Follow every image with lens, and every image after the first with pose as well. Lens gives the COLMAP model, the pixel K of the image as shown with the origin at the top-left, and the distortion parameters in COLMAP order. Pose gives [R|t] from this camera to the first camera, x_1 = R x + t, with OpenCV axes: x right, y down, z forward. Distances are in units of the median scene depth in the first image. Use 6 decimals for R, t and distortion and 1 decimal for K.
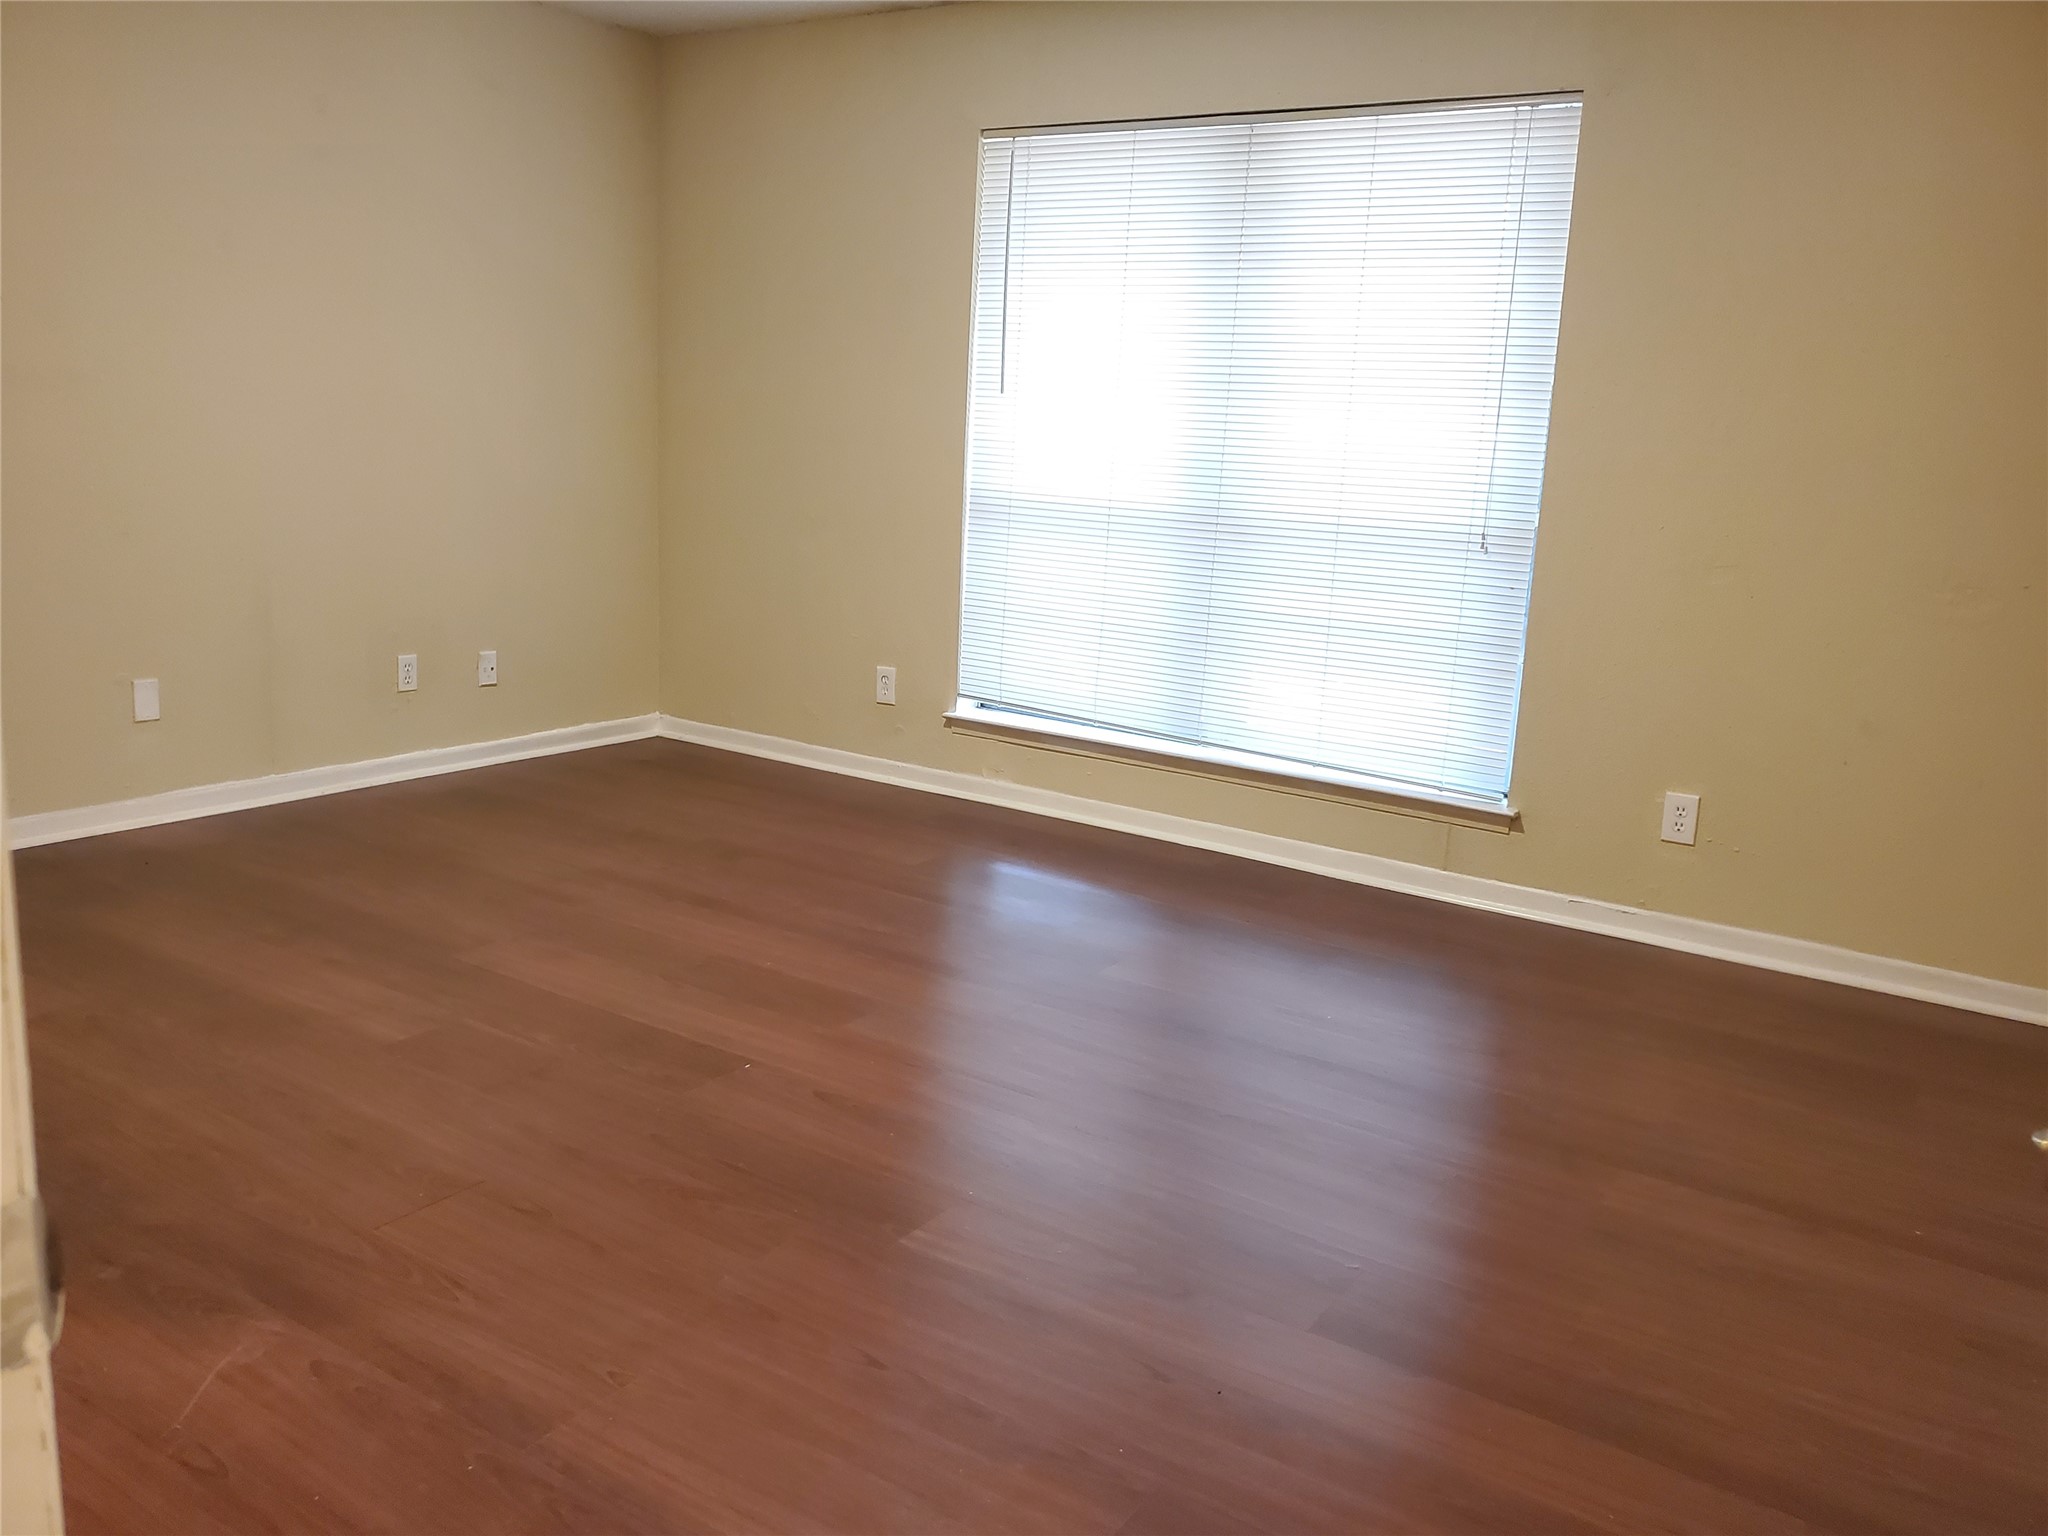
lens RADIAL K [[1601.1, 0, 1027.7], [0, 1601.1, 774.0], [0, 0, 1]] dist [0.001473, 0.033278]
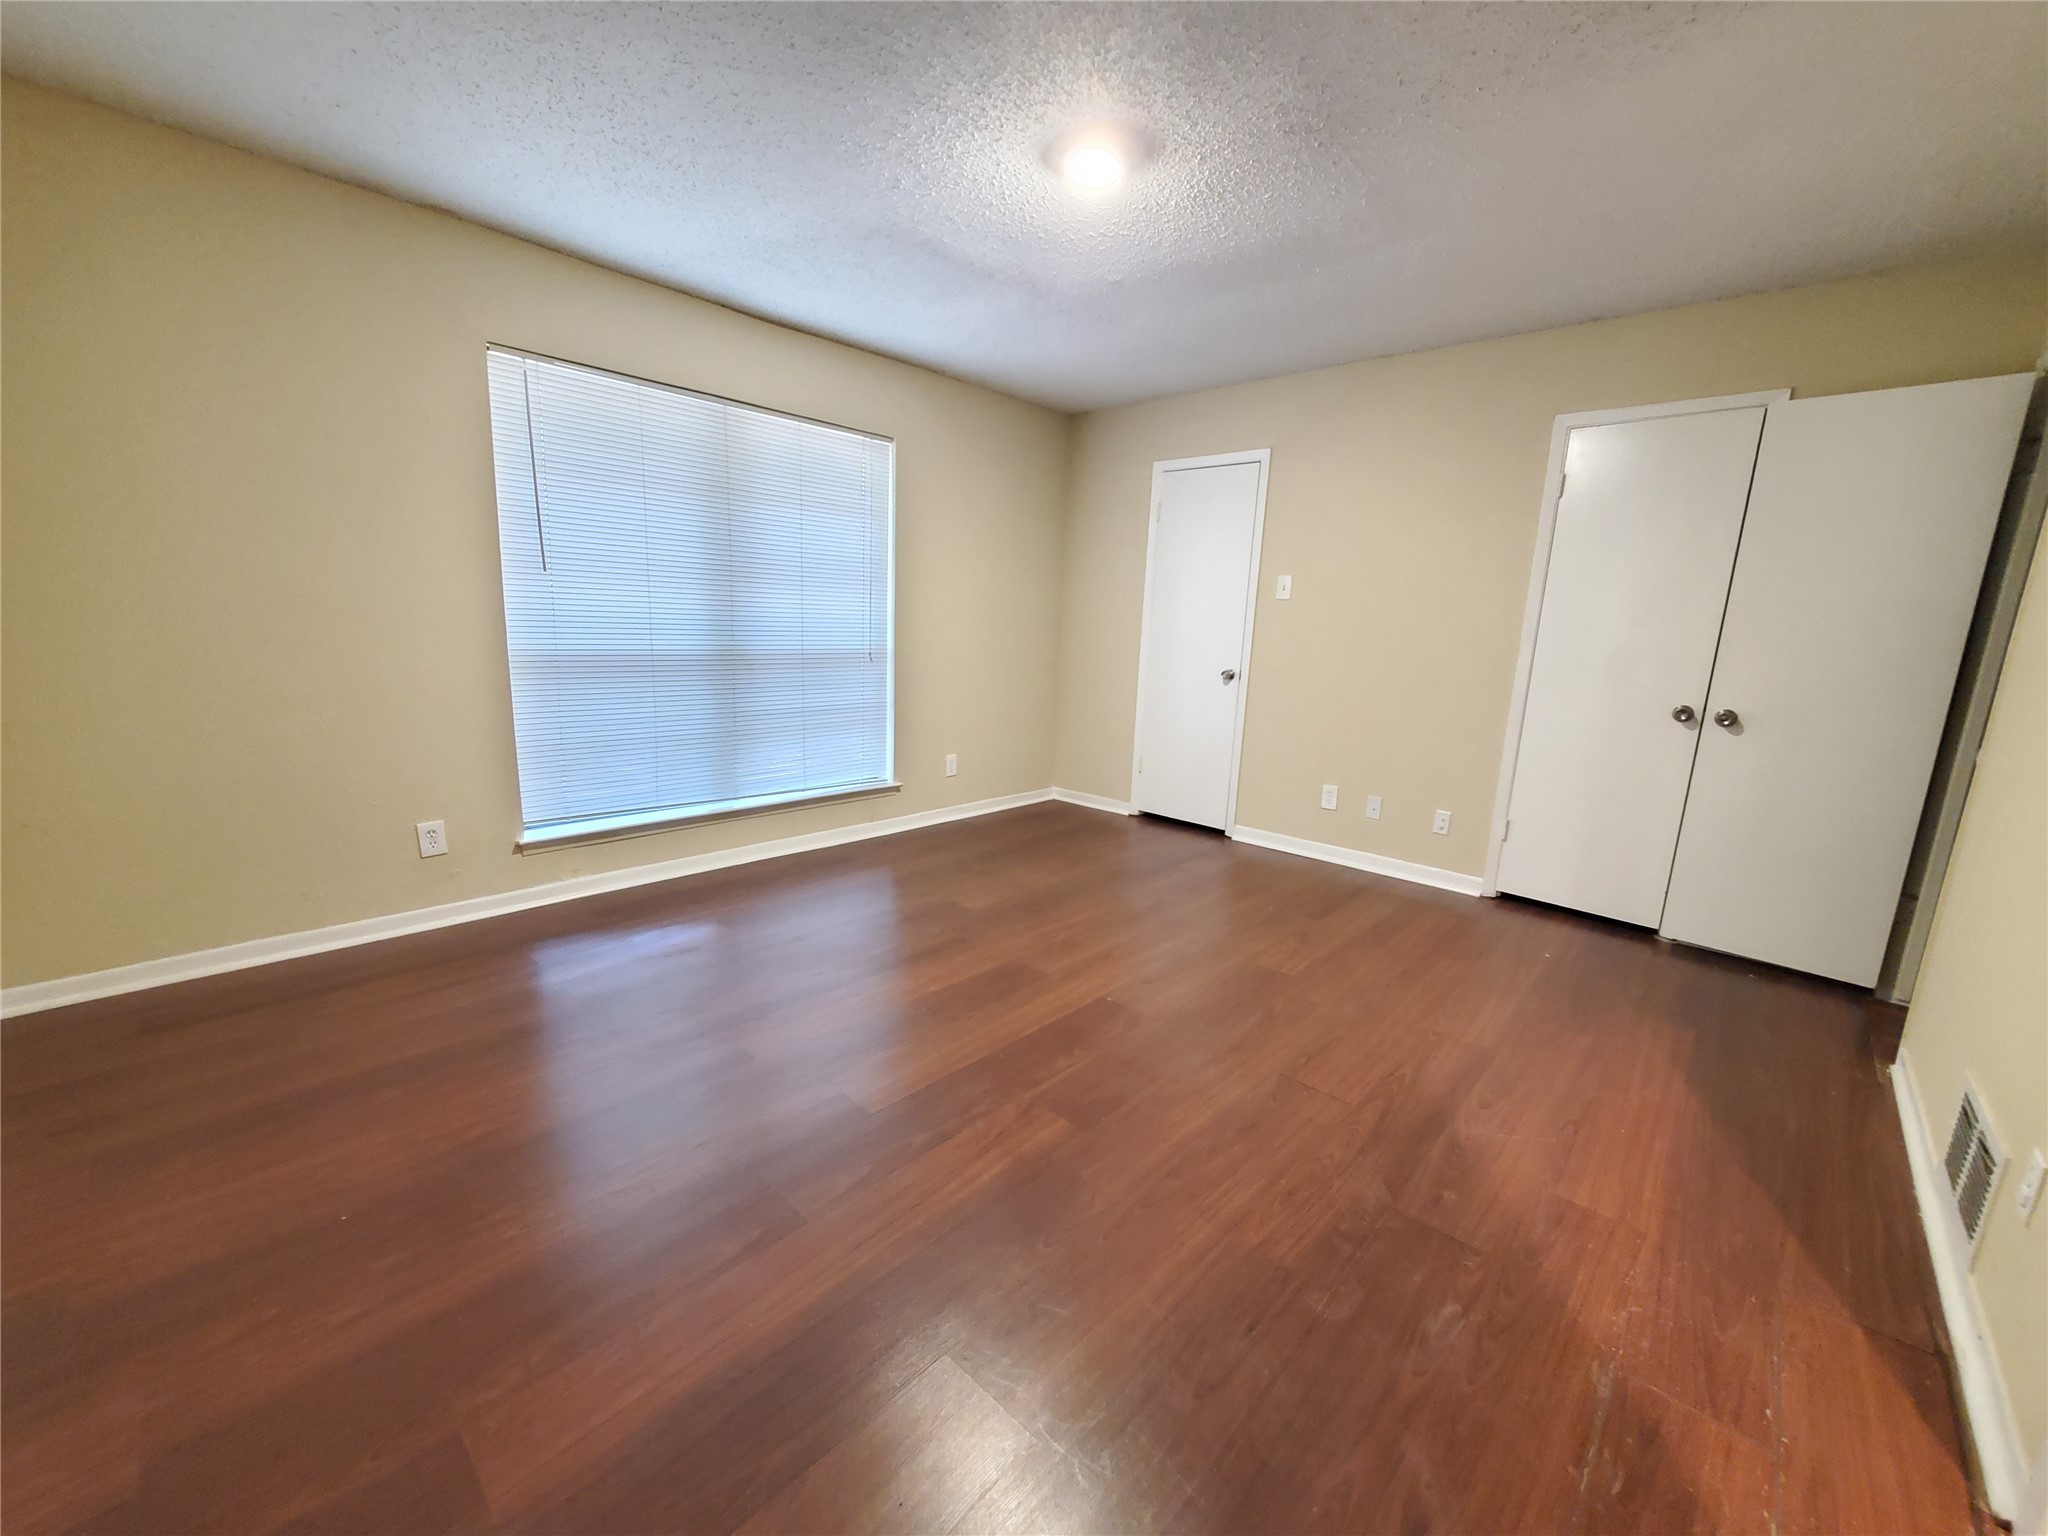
lens RADIAL K [[811.1, 0, 1034.4], [0, 811.1, 775.6], [0, 0, 1]] dist [0.004616, -0.001957]
pose [[0.147139, -0.230257, 0.961942, -0.634091], [0.183998, 0.961924, 0.202108, -0.154441], [-0.971851, 0.147257, 0.183903, 0.582726]]
